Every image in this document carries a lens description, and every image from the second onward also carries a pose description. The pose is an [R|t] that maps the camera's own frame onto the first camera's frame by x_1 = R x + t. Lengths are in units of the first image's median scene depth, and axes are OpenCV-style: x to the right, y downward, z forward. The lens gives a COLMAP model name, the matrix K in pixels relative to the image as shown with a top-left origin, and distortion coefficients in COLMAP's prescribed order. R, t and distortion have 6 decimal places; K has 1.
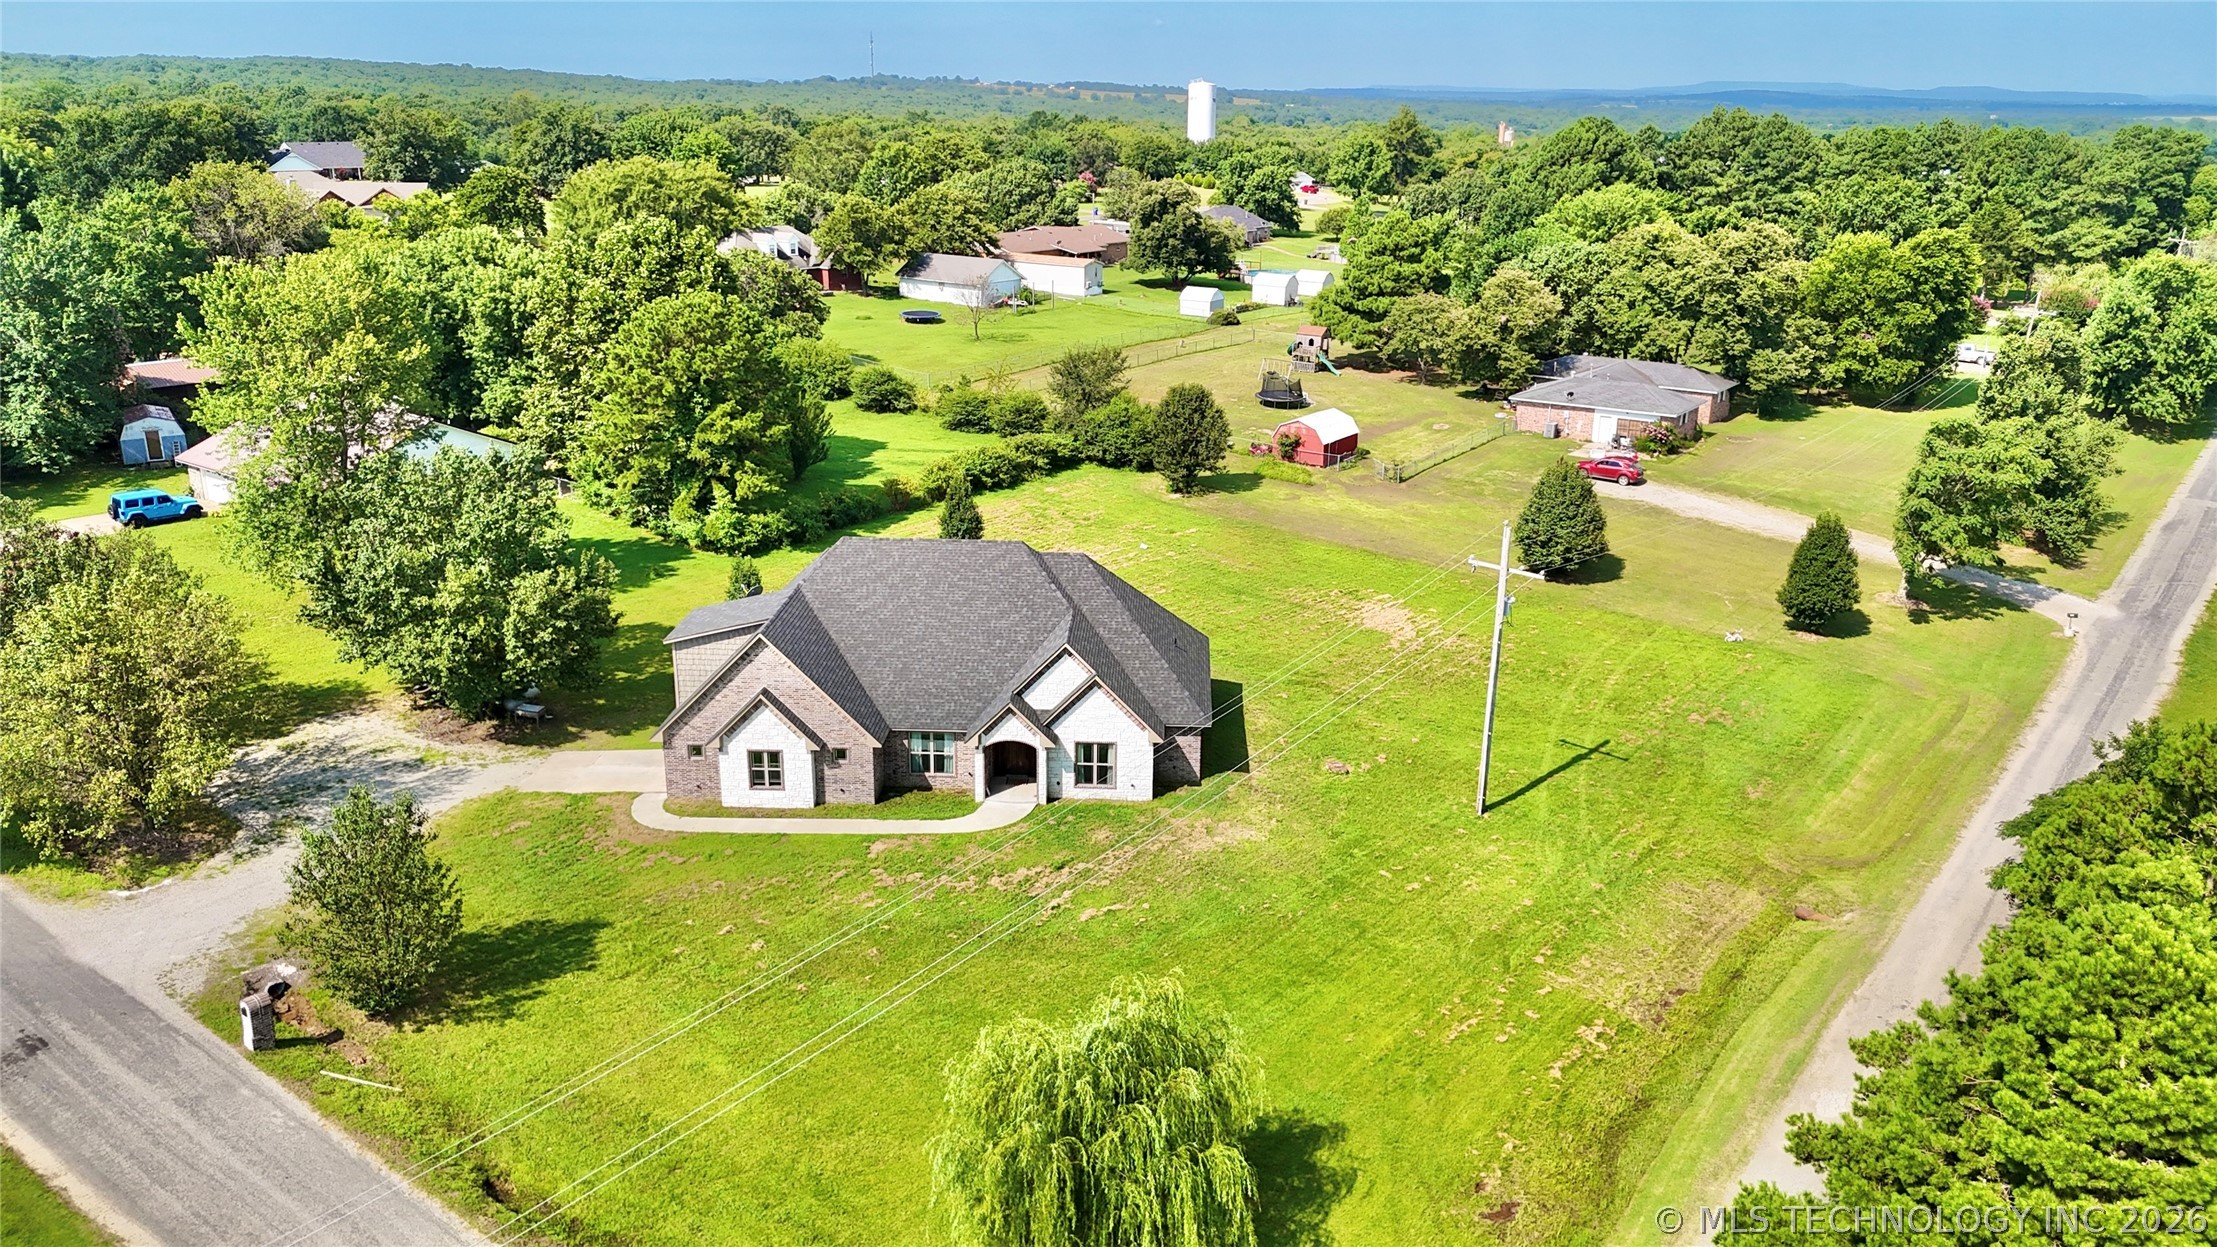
lens RADIAL K [[1635.1, 0, 1108.5], [0, 1635.1, 623.5], [0, 0, 1]] dist [0.092783, -0.121417]
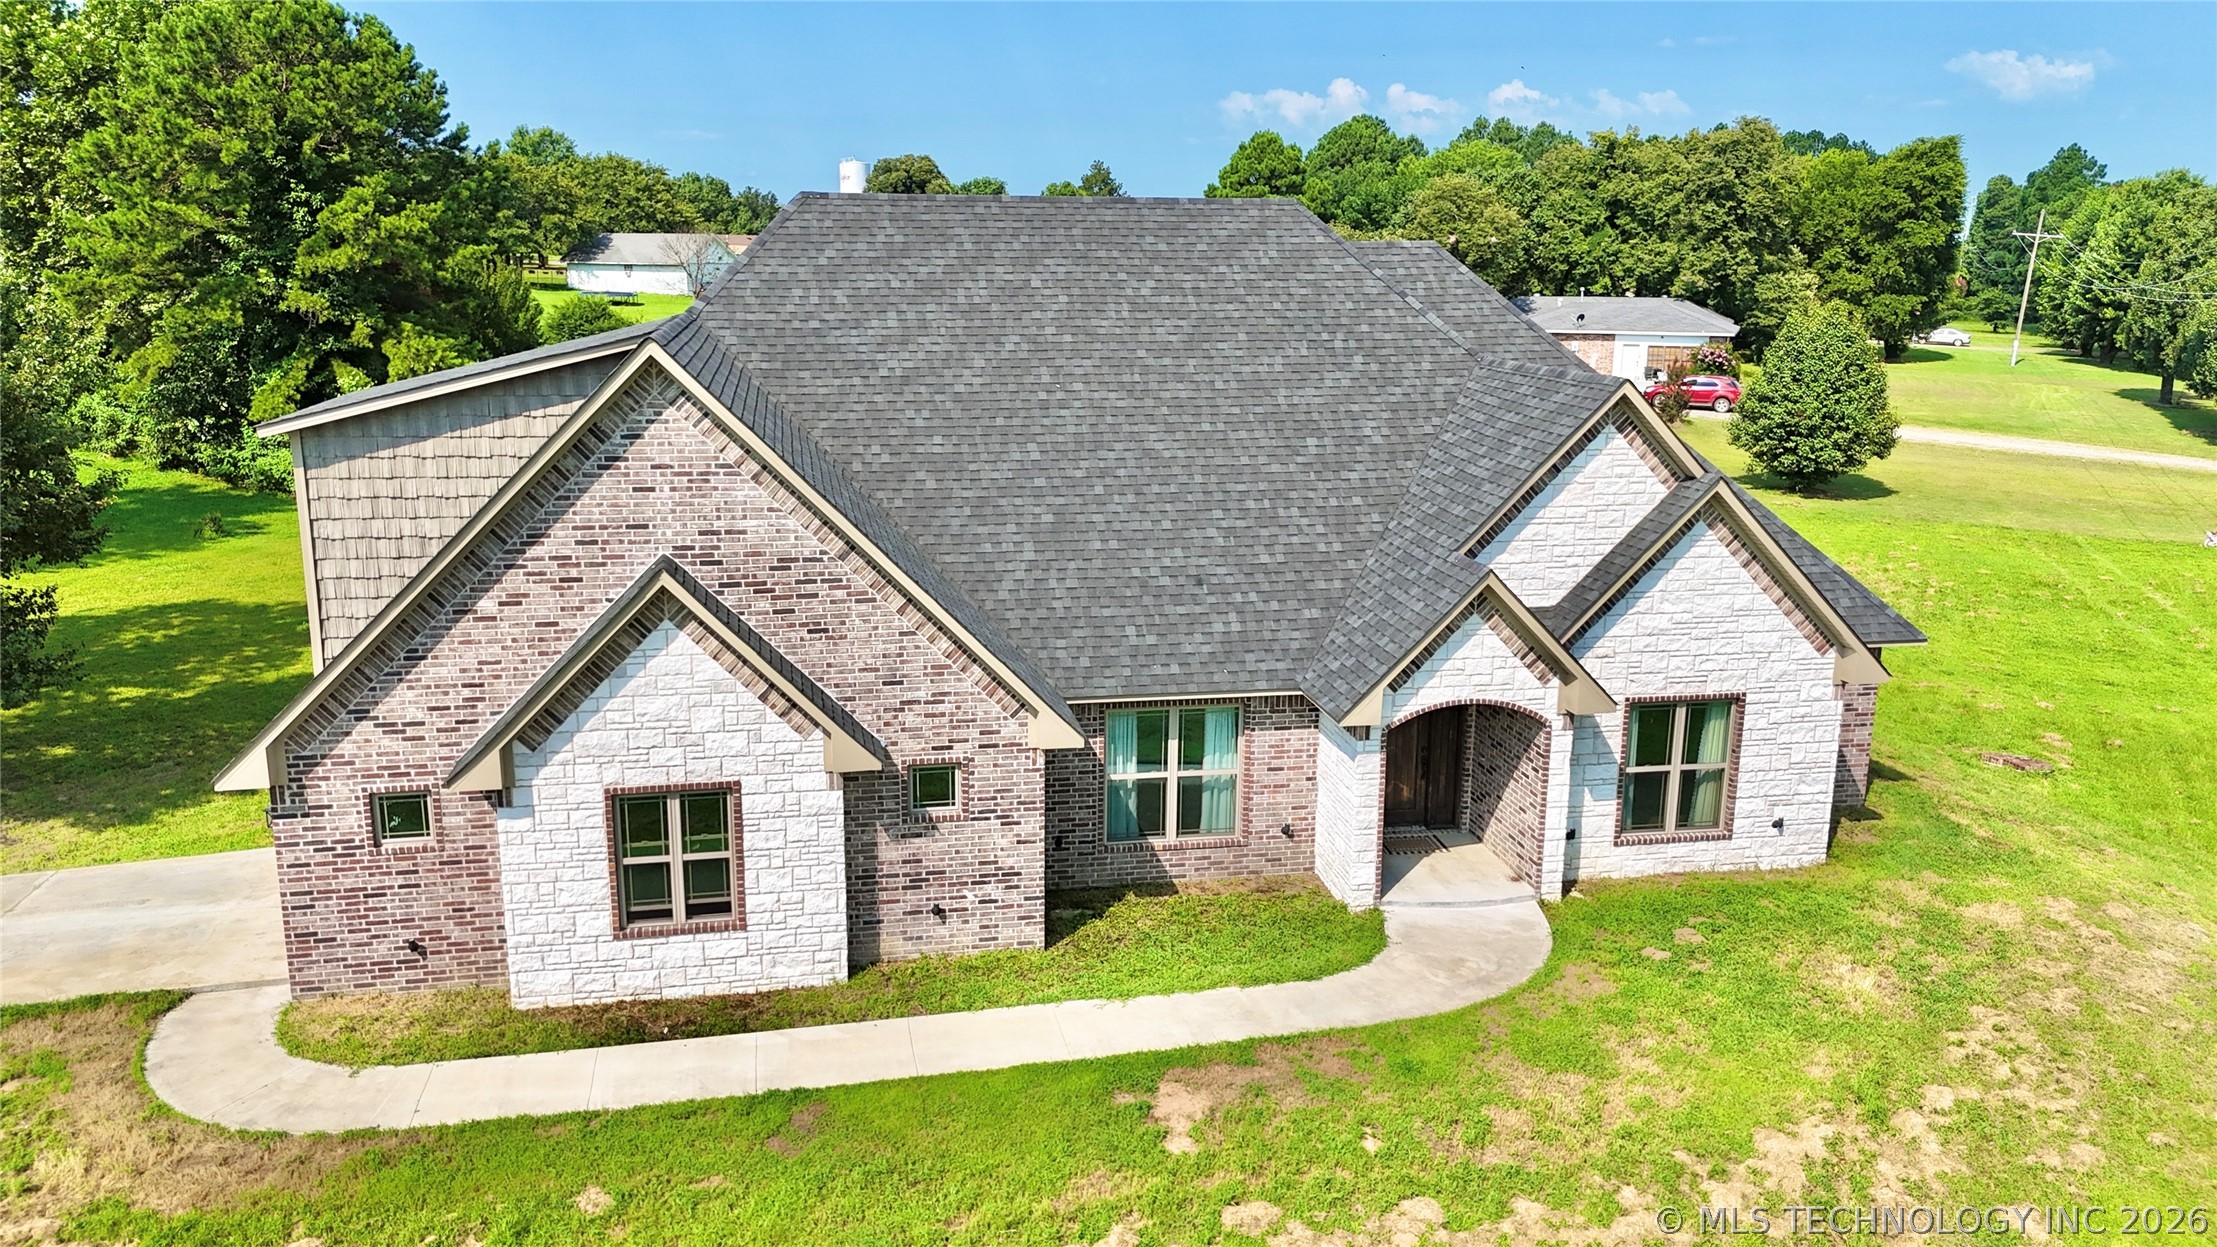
lens RADIAL K [[1630.7, 0, 1108.5], [0, 1630.7, 623.5], [0, 0, 1]] dist [0.063152, -0.070072]
pose [[0.972224, -0.053020, 0.227970, -0.101562], [0.072257, 0.994419, -0.076875, 0.038783], [-0.222621, 0.091212, 0.970629, 0.363395]]
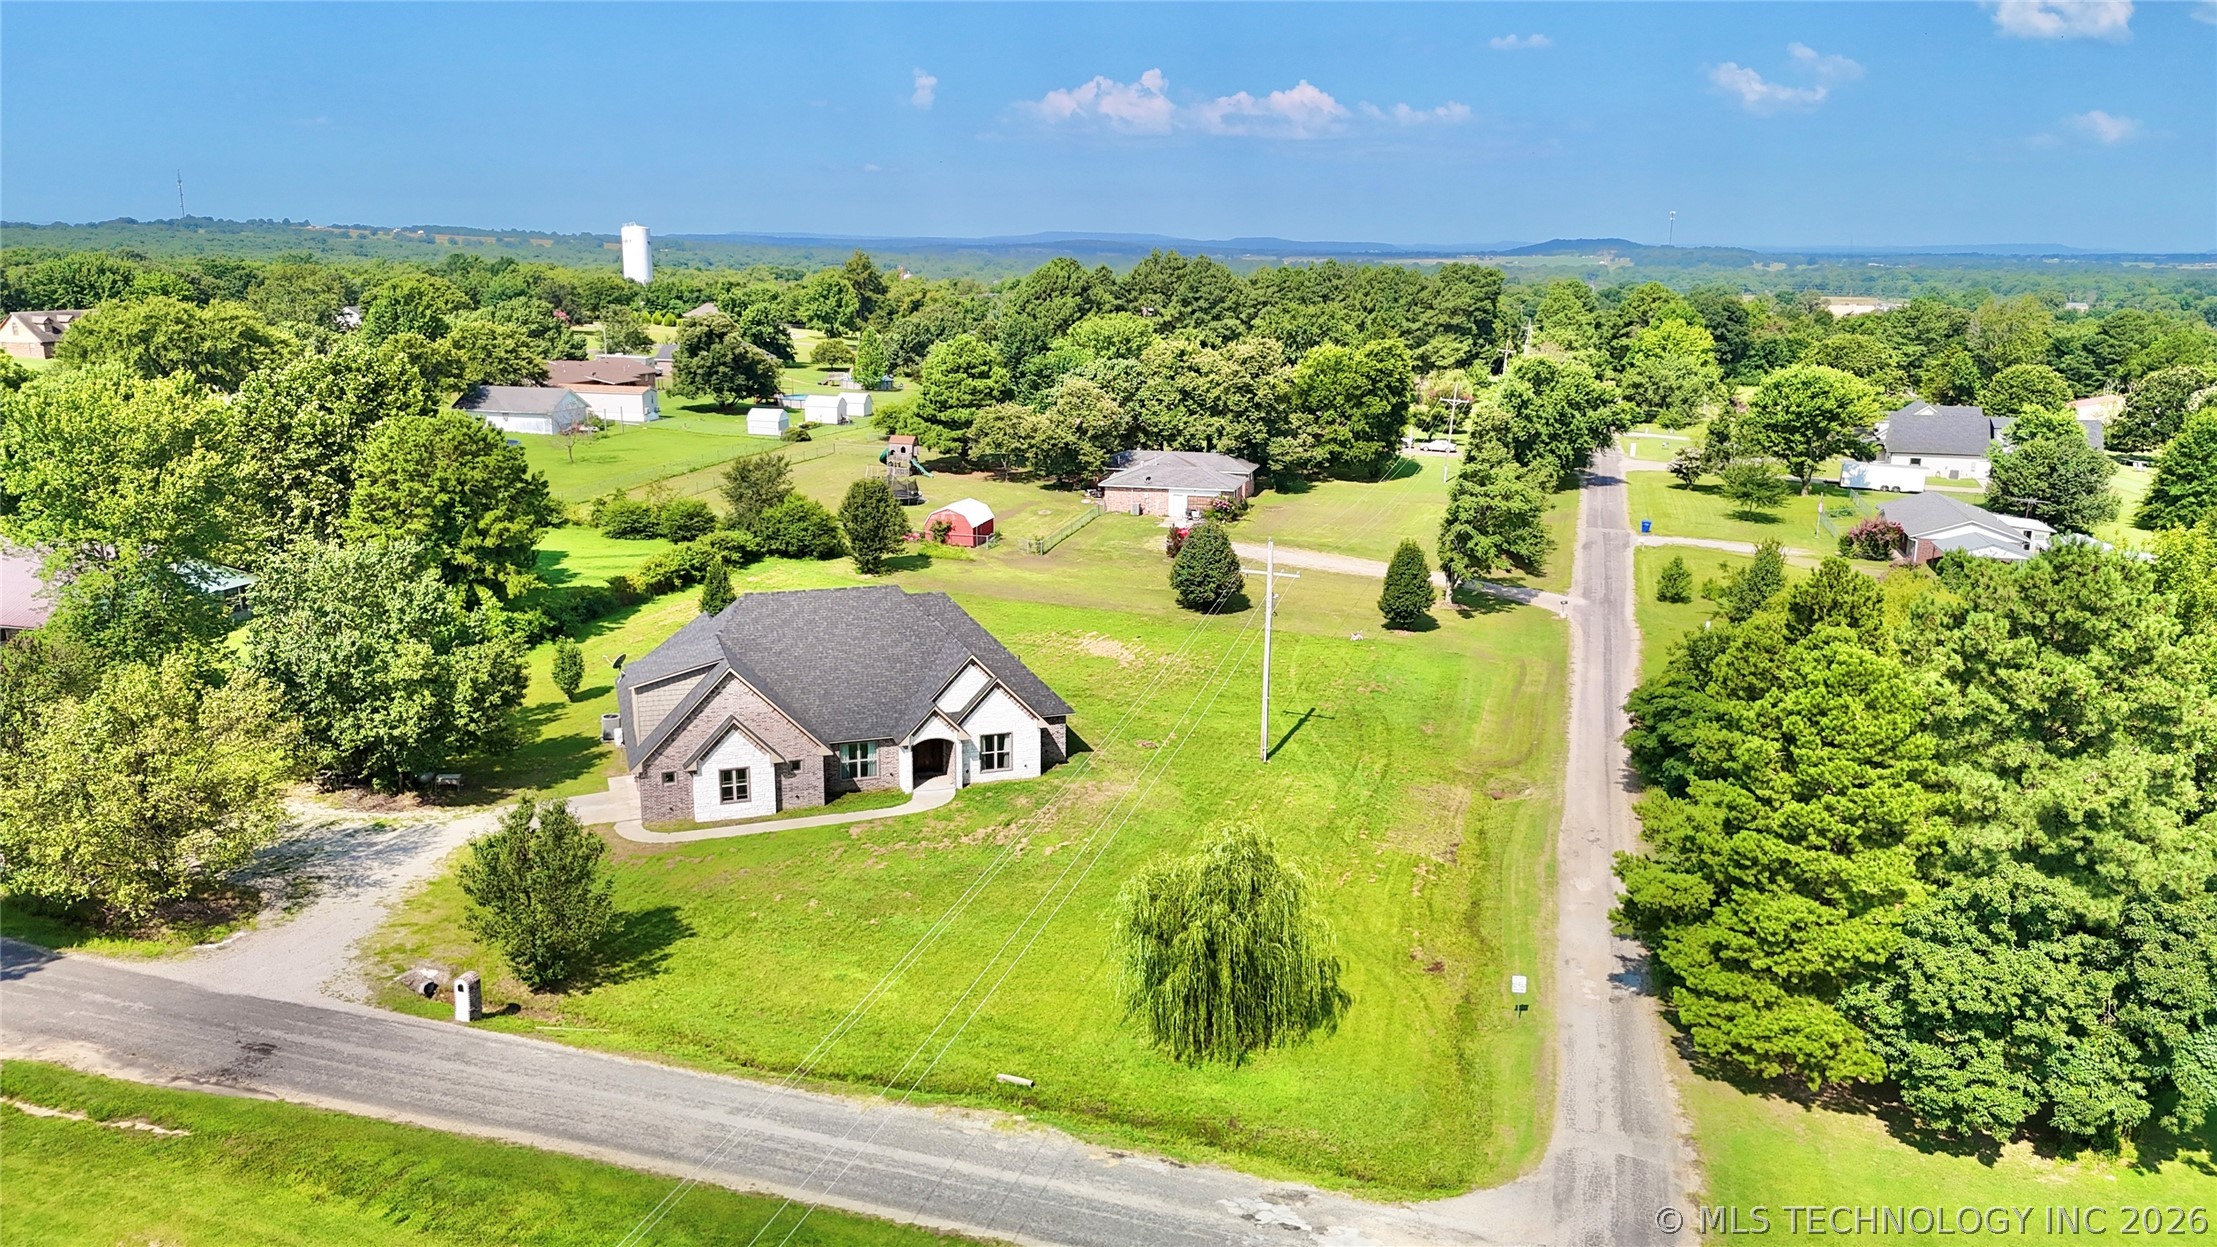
lens RADIAL K [[1635.1, 0, 1108.5], [0, 1635.1, 623.5], [0, 0, 1]] dist [0.092783, -0.121417]
pose [[0.932096, -0.083689, 0.352412, -0.186661], [0.112271, 0.991777, -0.061423, 0.039057], [-0.344374, 0.096818, 0.933827, -0.106094]]
